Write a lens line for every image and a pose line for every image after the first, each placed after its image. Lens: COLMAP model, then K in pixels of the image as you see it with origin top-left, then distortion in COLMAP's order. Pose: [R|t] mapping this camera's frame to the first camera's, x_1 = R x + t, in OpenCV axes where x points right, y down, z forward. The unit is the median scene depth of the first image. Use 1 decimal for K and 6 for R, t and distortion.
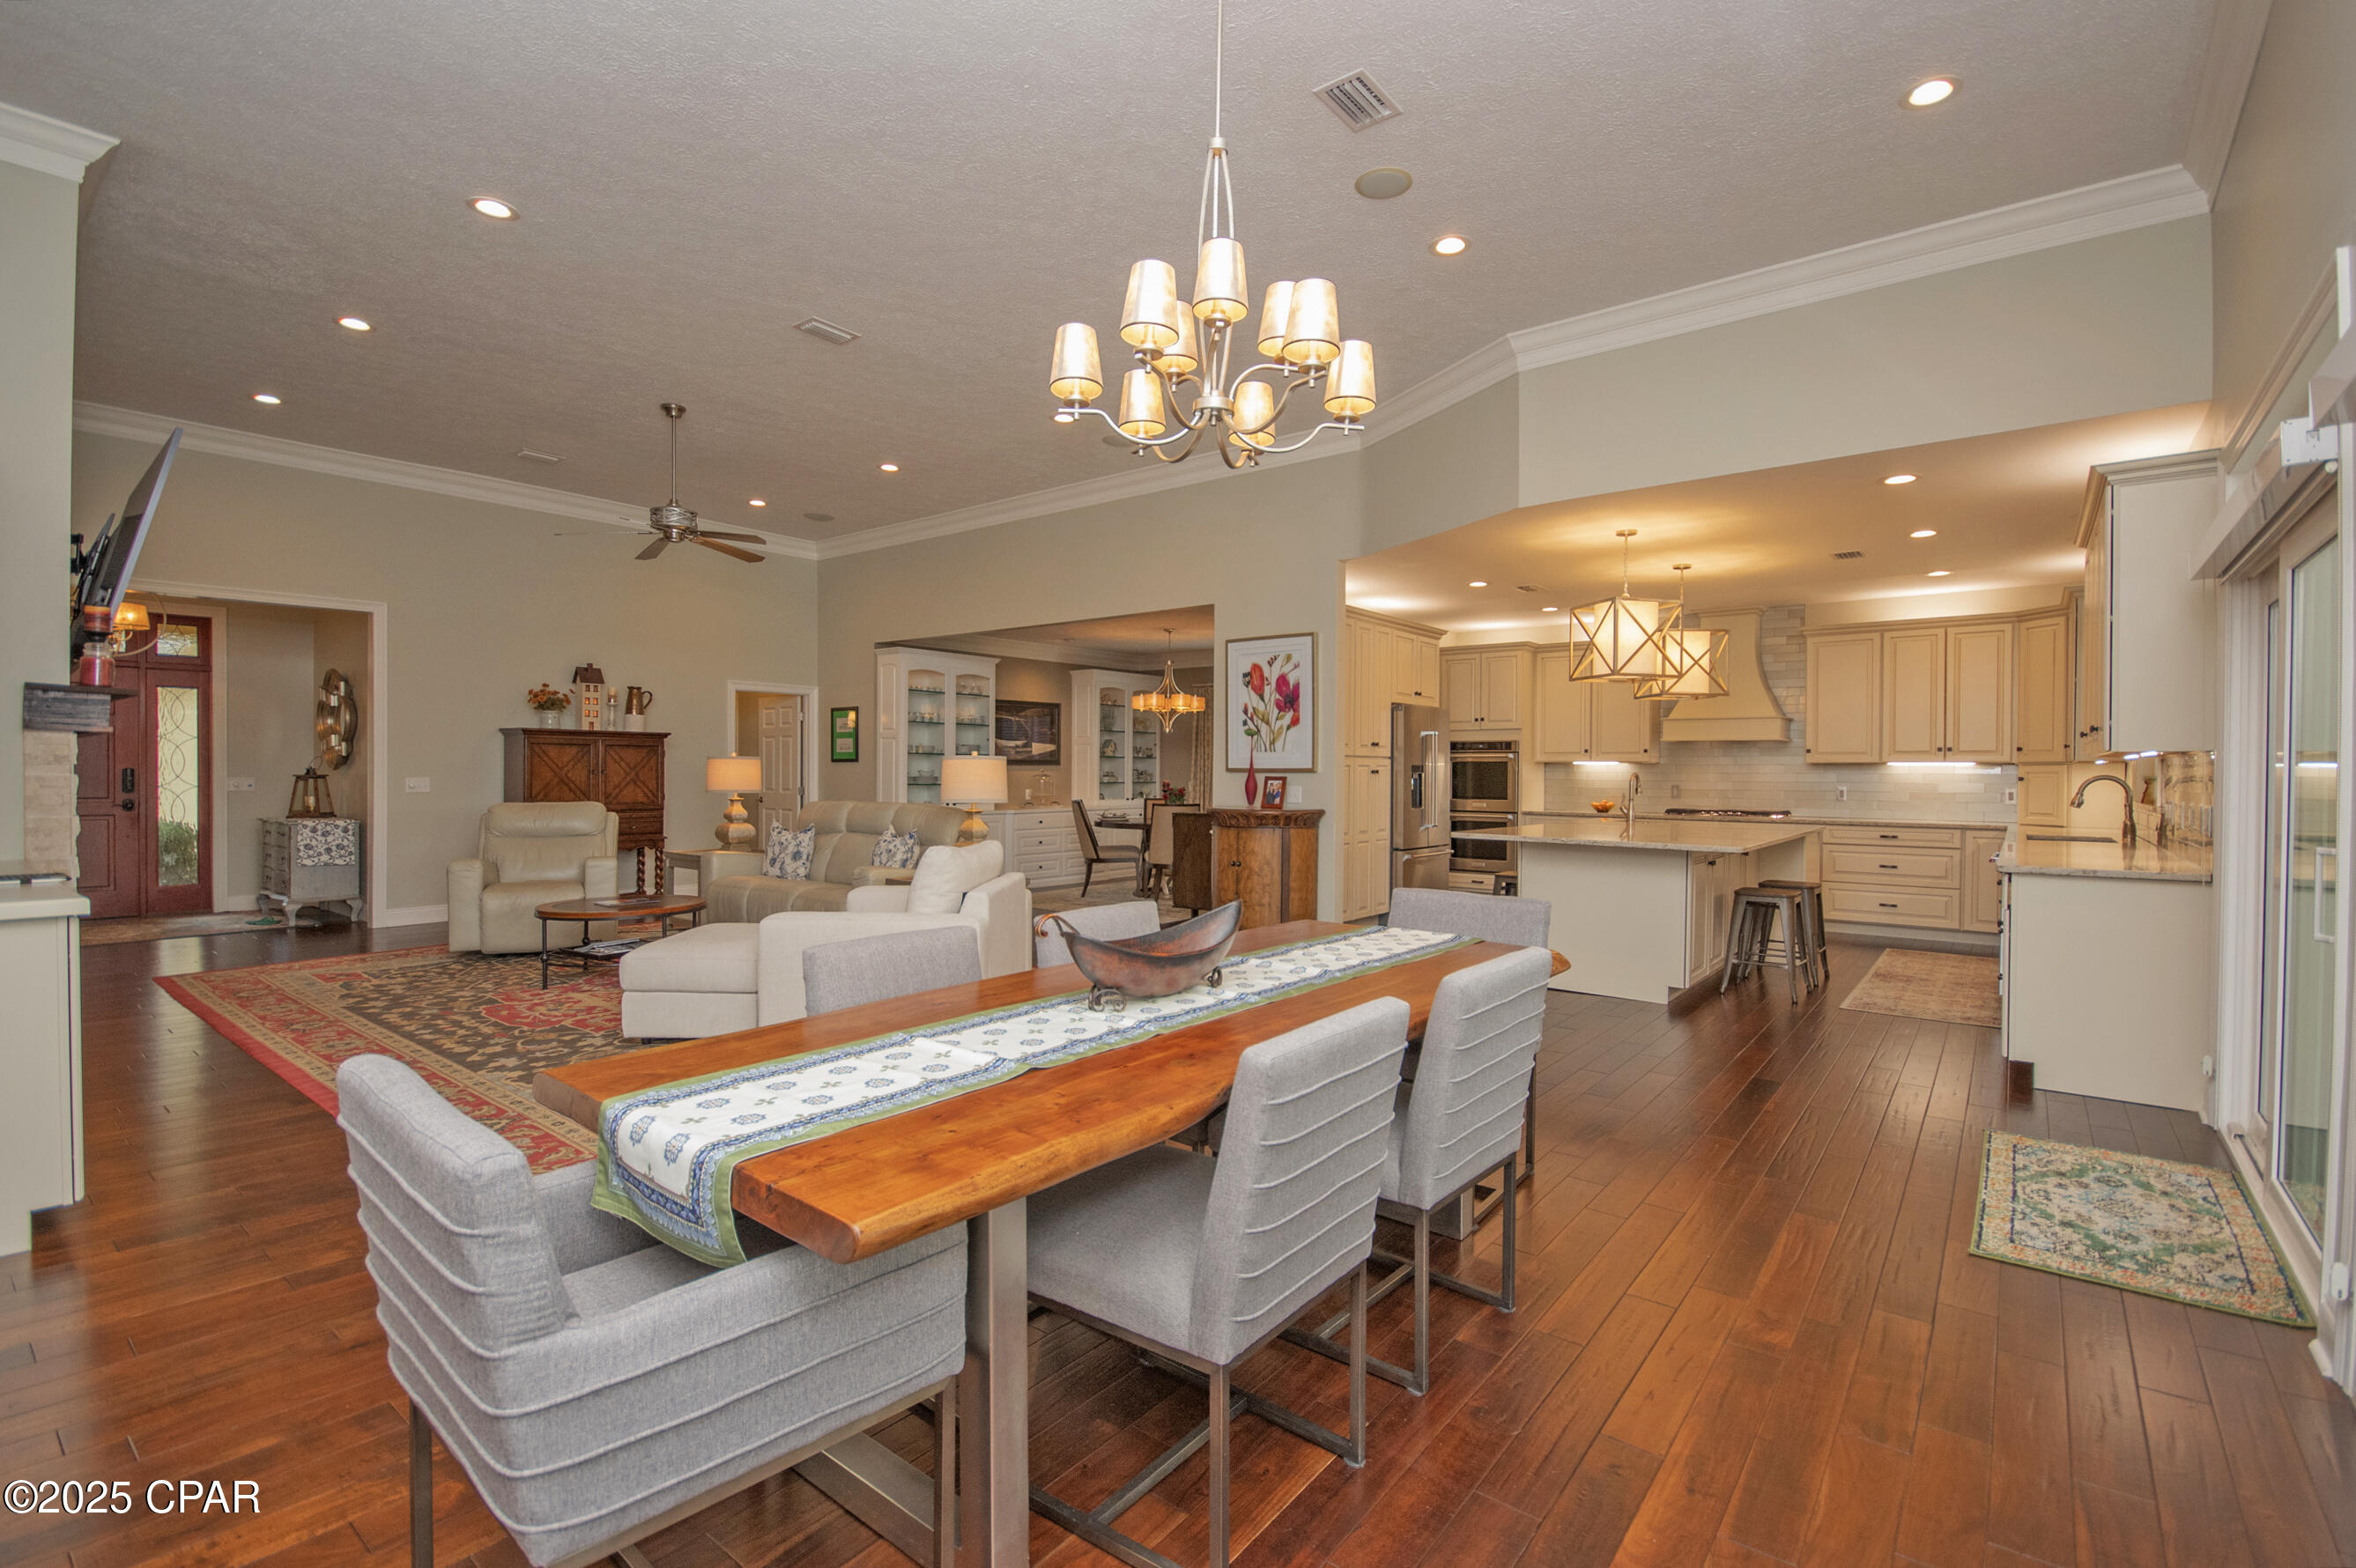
lens RADIAL K [[1046.4, 0, 1214.9], [0, 1046.4, 778.1], [0, 0, 1]] dist [-0.010569, -0.000409]
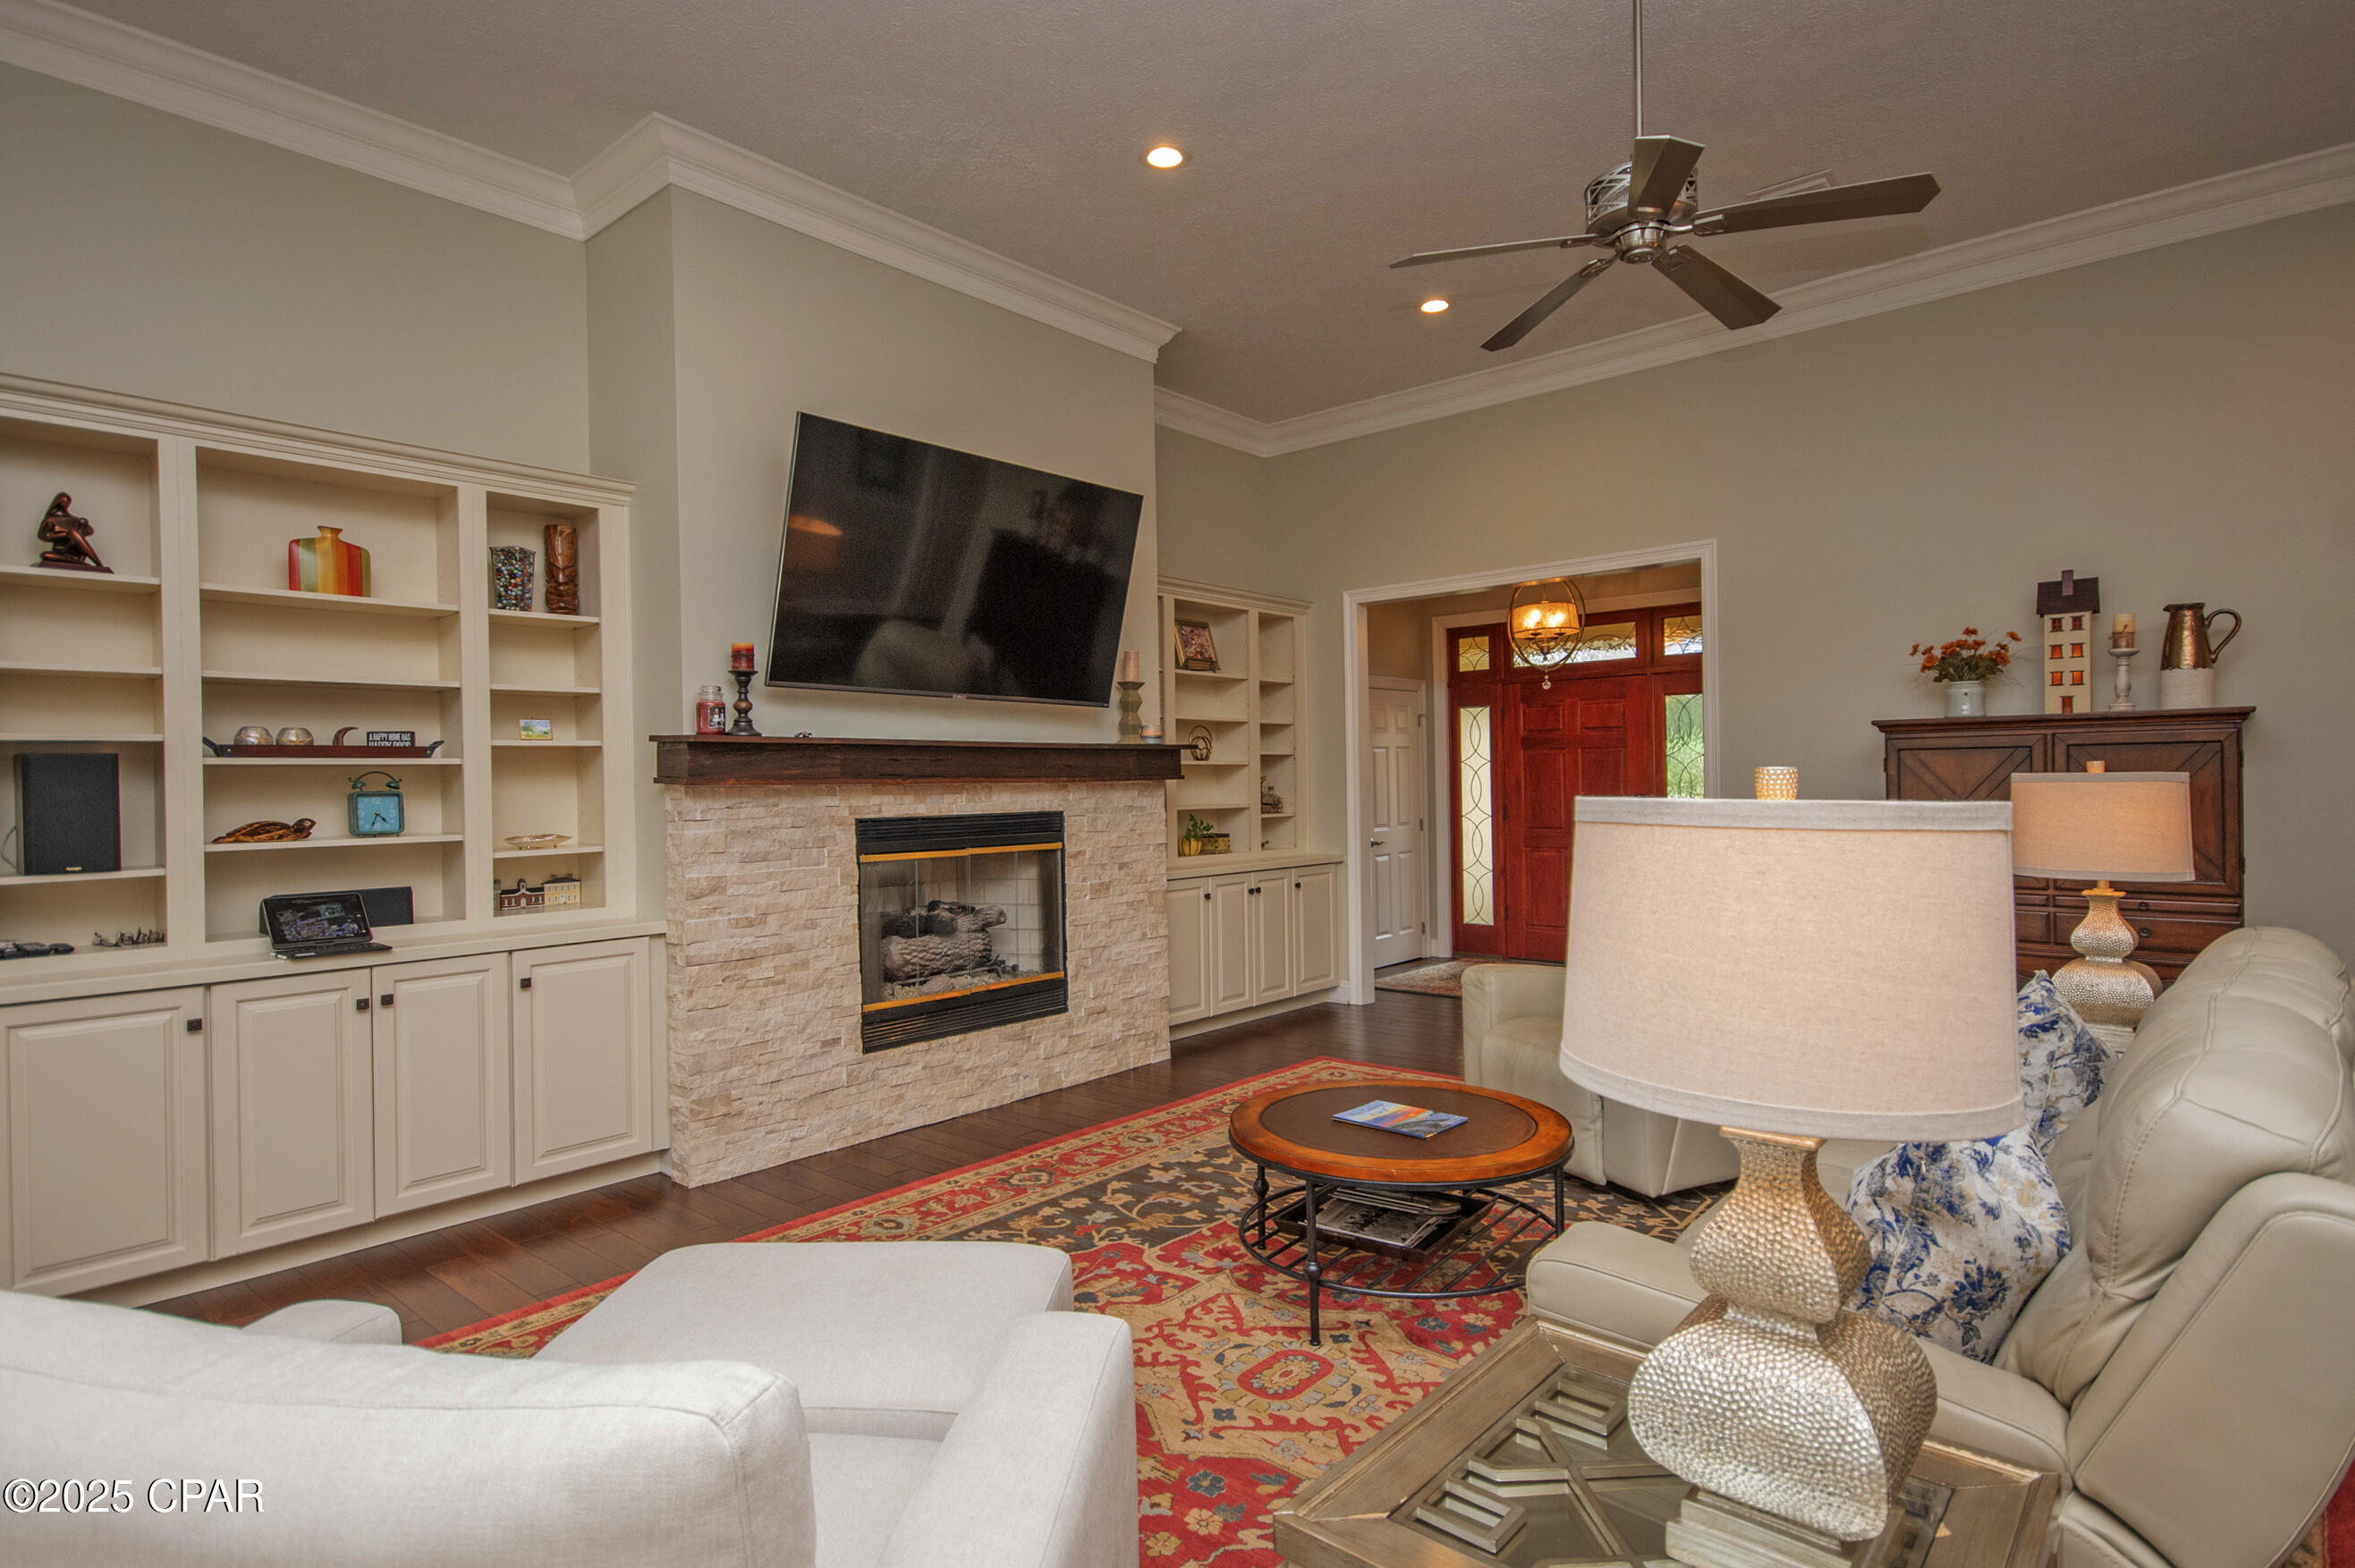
lens RADIAL K [[1201.3, 0, 1177.5], [0, 1201.3, 784.0], [0, 0, 1]] dist [0.002035, 0.000200]
pose [[-0.060665, -0.004639, -0.998147, -0.040751], [0.008457, 0.999951, -0.005161, -0.015877], [0.998122, -0.008755, -0.060623, 0.668197]]
